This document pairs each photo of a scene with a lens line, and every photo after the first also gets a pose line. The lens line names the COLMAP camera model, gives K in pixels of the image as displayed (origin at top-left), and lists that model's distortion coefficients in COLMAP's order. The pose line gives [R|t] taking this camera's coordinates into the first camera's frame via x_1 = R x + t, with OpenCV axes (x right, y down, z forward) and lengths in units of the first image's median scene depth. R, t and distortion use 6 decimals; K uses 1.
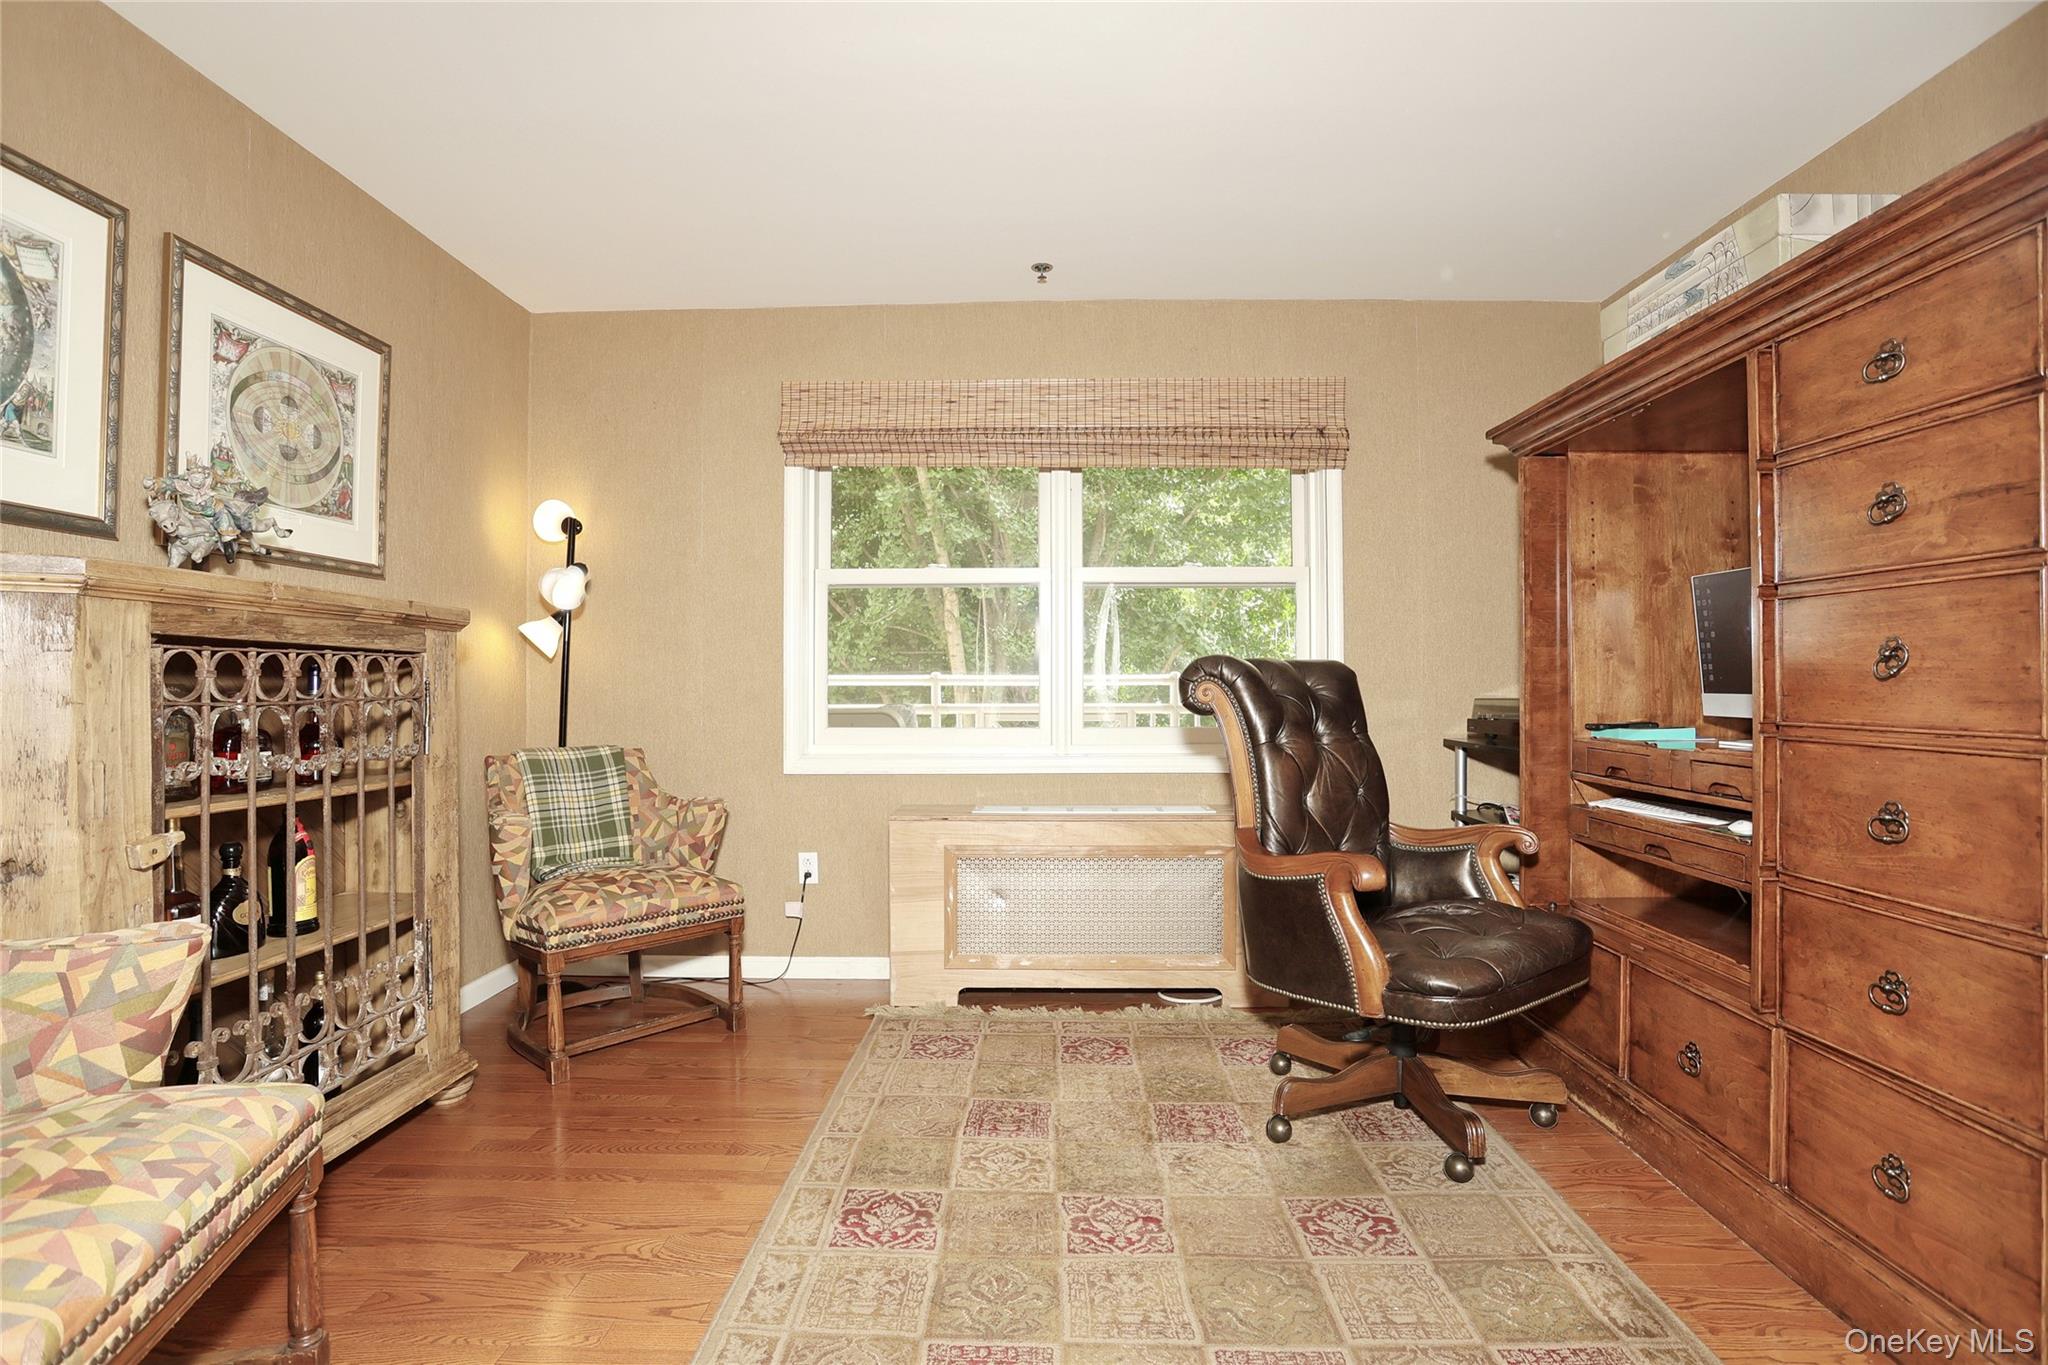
lens RADIAL K [[989.2, 0, 1012.0], [0, 989.2, 678.7], [0, 0, 1]] dist [-0.061894, 0.021700]
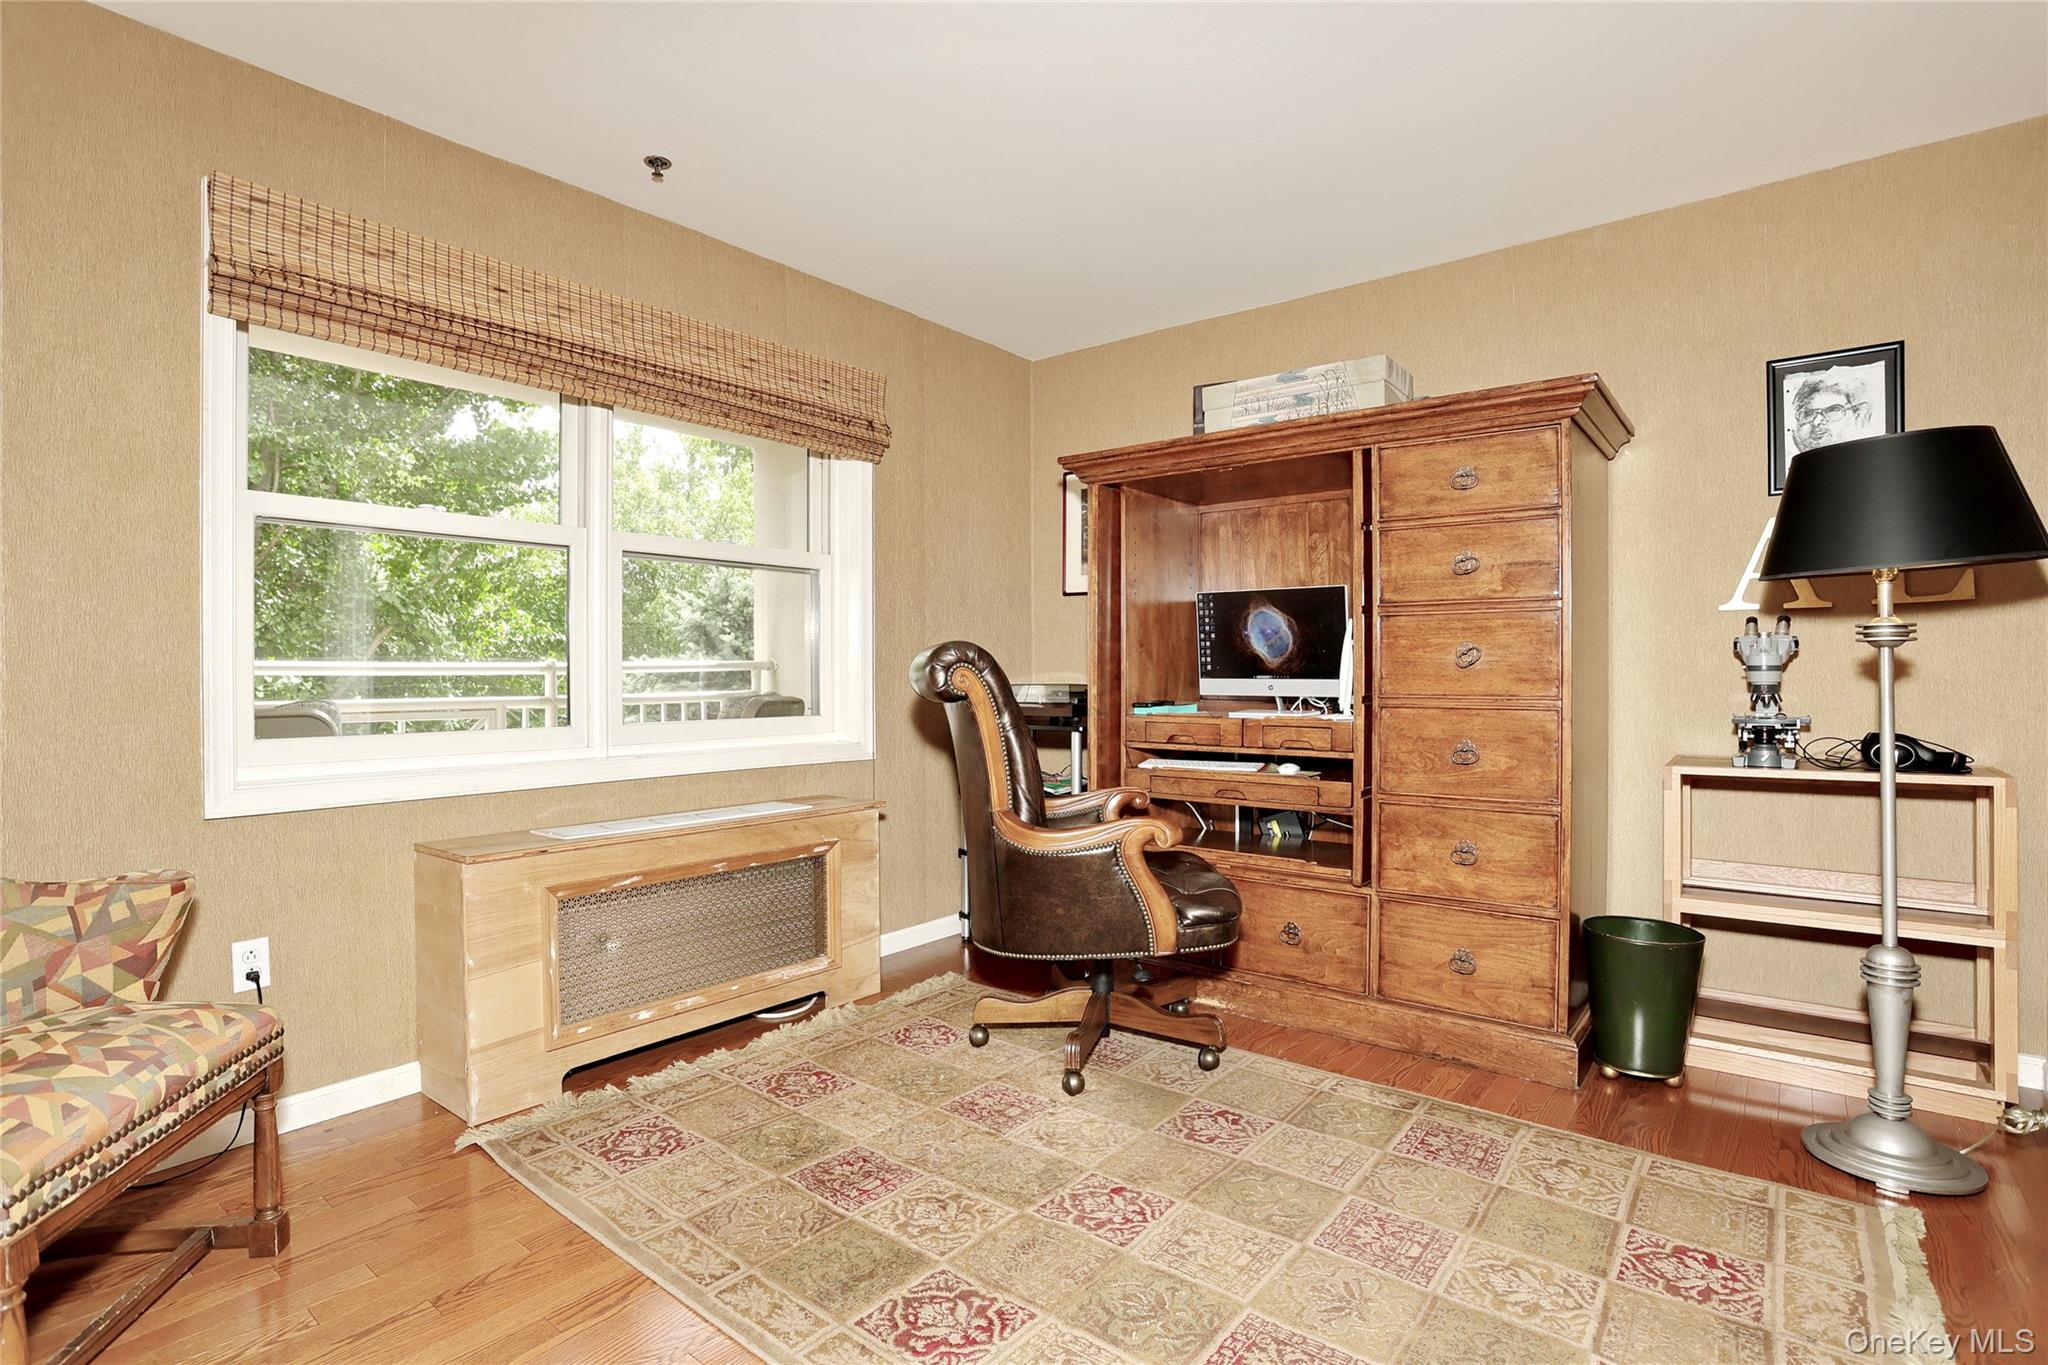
lens RADIAL K [[989.2, 0, 1028.1], [0, 989.2, 672.2], [0, 0, 1]] dist [-0.061894, 0.021700]
pose [[0.608046, 0.000482, 0.793902, -0.581311], [-0.003063, 0.999994, 0.001740, 0.005280], [-0.793896, -0.003490, 0.608043, 0.356768]]
